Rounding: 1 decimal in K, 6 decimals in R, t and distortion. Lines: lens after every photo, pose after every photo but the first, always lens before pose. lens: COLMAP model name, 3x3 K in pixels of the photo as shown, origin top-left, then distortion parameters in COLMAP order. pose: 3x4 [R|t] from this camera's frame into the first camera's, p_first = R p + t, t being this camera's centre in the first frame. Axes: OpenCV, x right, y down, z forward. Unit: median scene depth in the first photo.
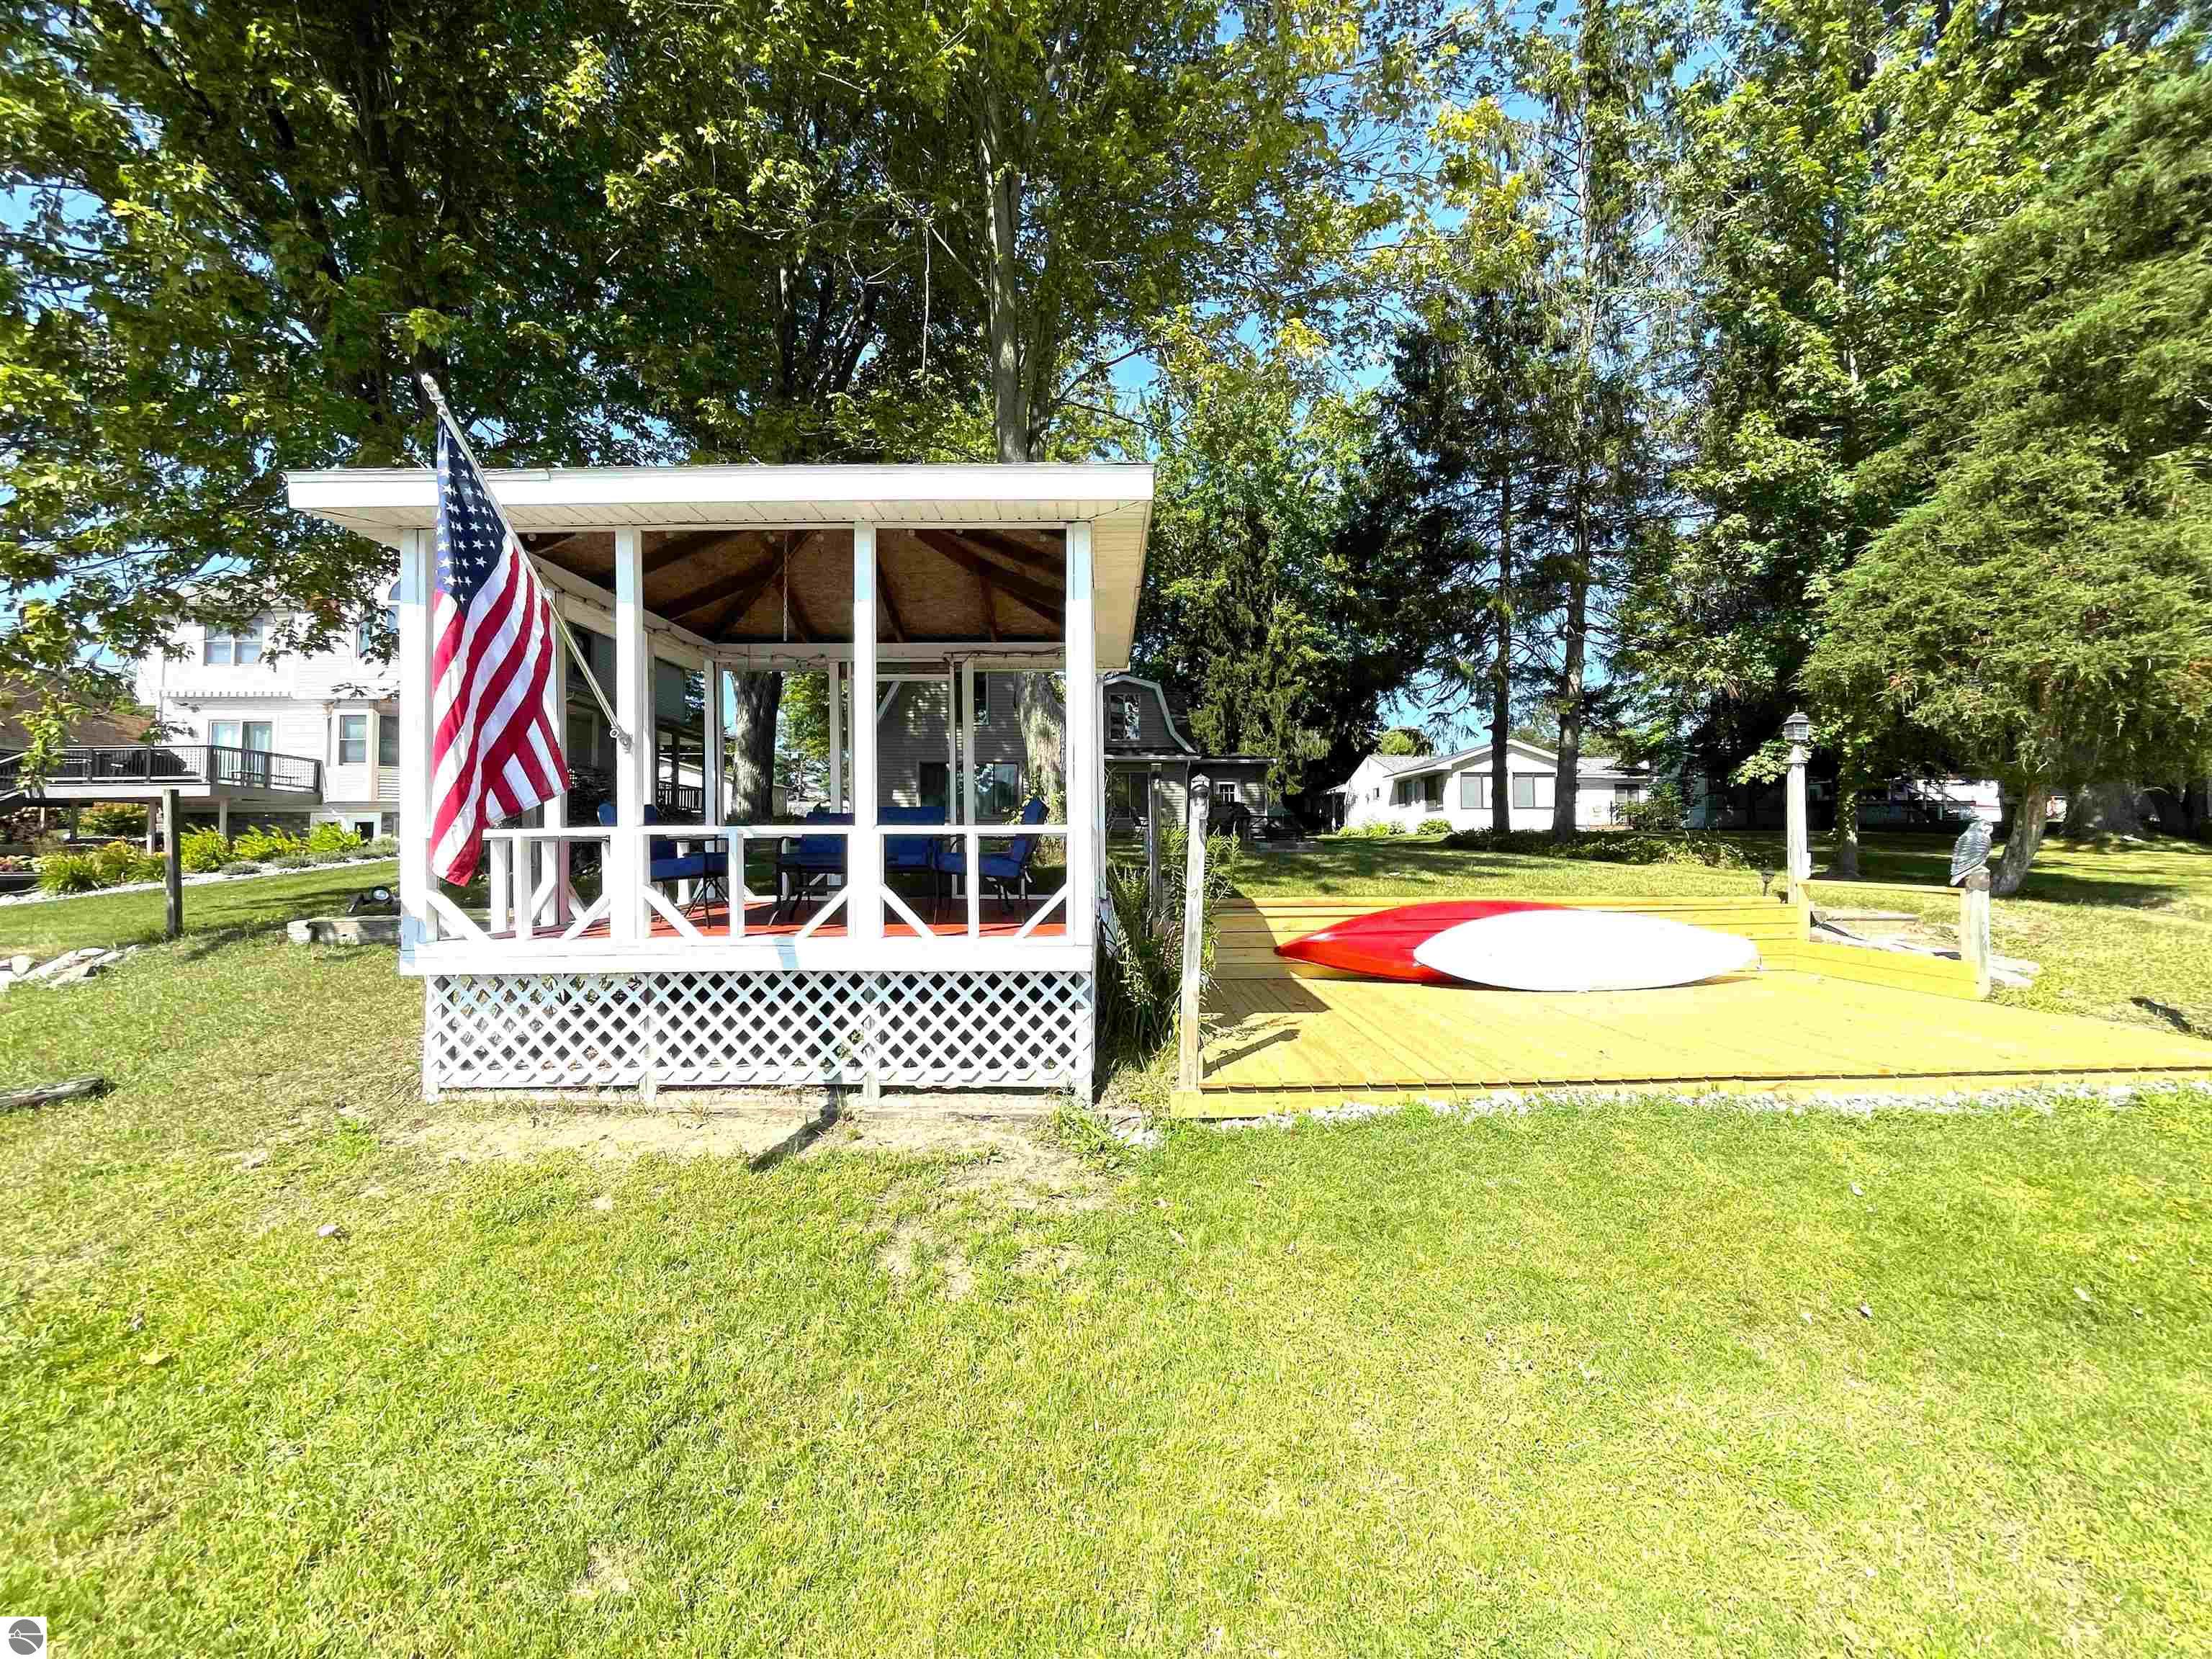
lens RADIAL K [[896.0, 0, 1106.3], [0, 896.0, 831.8], [0, 0, 1]] dist [0.016872, -0.000046]
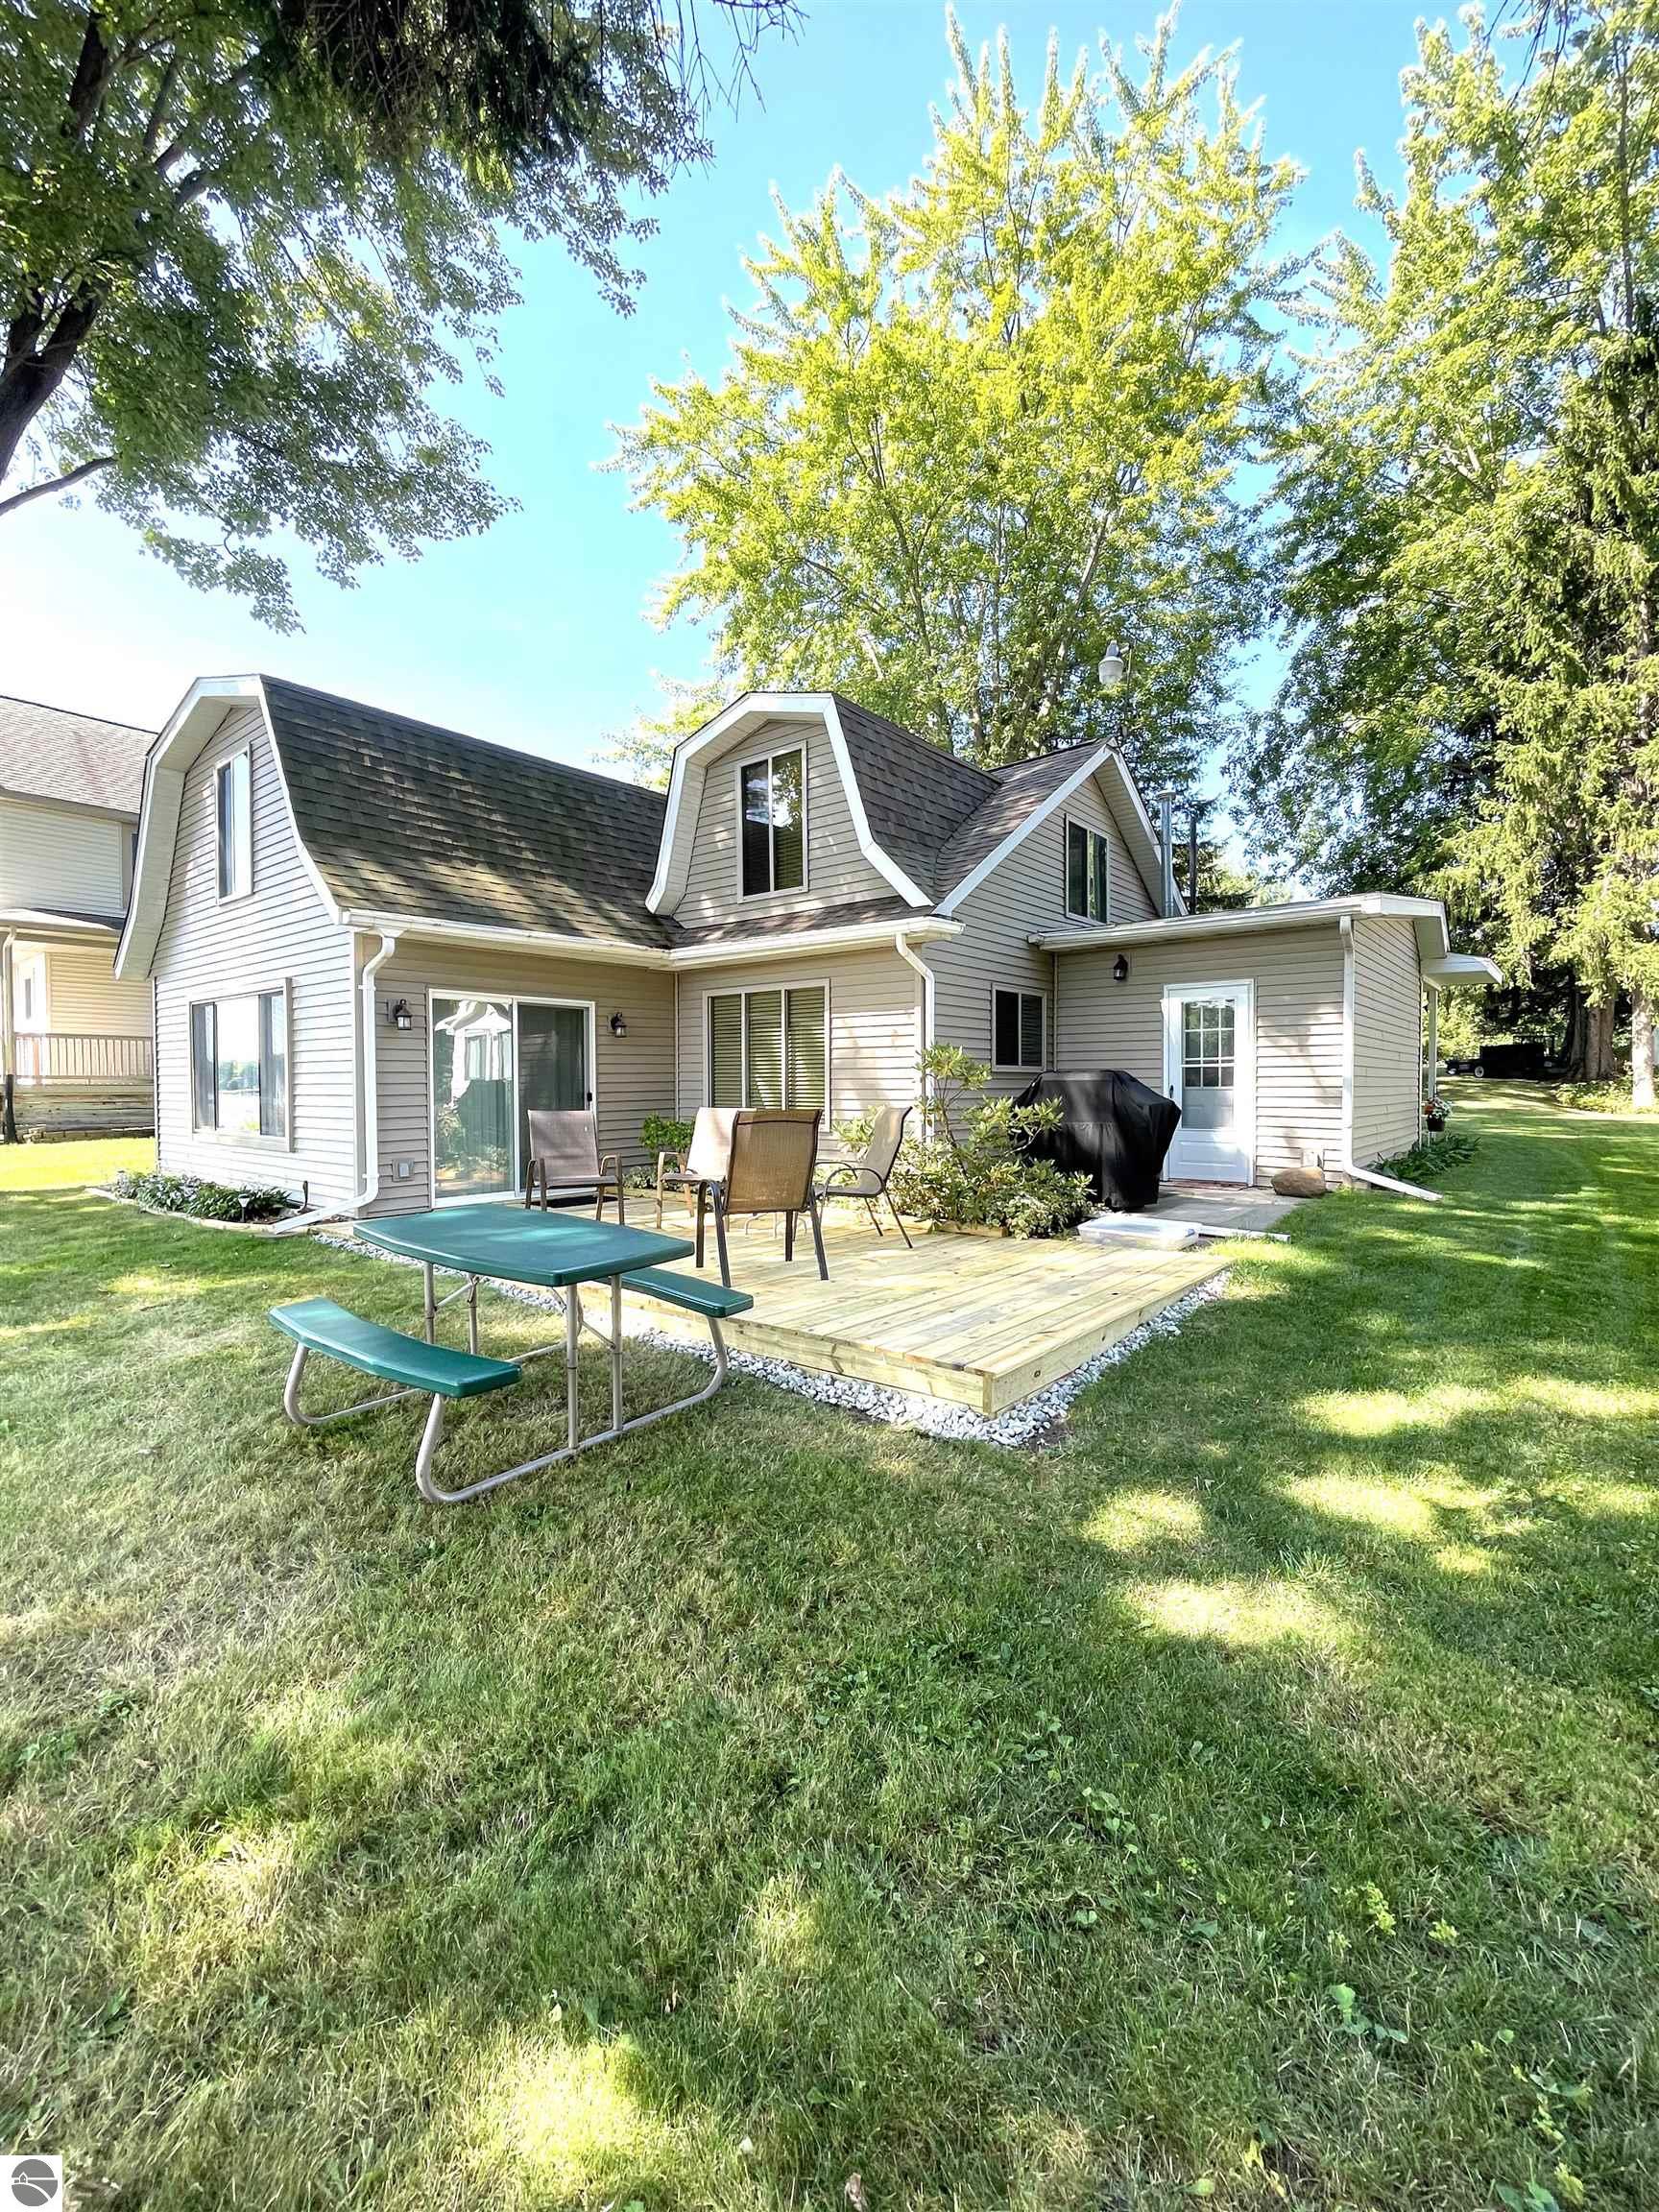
lens RADIAL K [[943.9, 0, 826.3], [0, 943.9, 1107.2], [0, 0, 1]] dist [0.001496, -0.000098]
pose [[0.766275, 0.014770, -0.642343, 0.300613], [0.018817, 0.998791, 0.045414, -0.043138], [0.642237, -0.046886, 0.765071, 0.830794]]
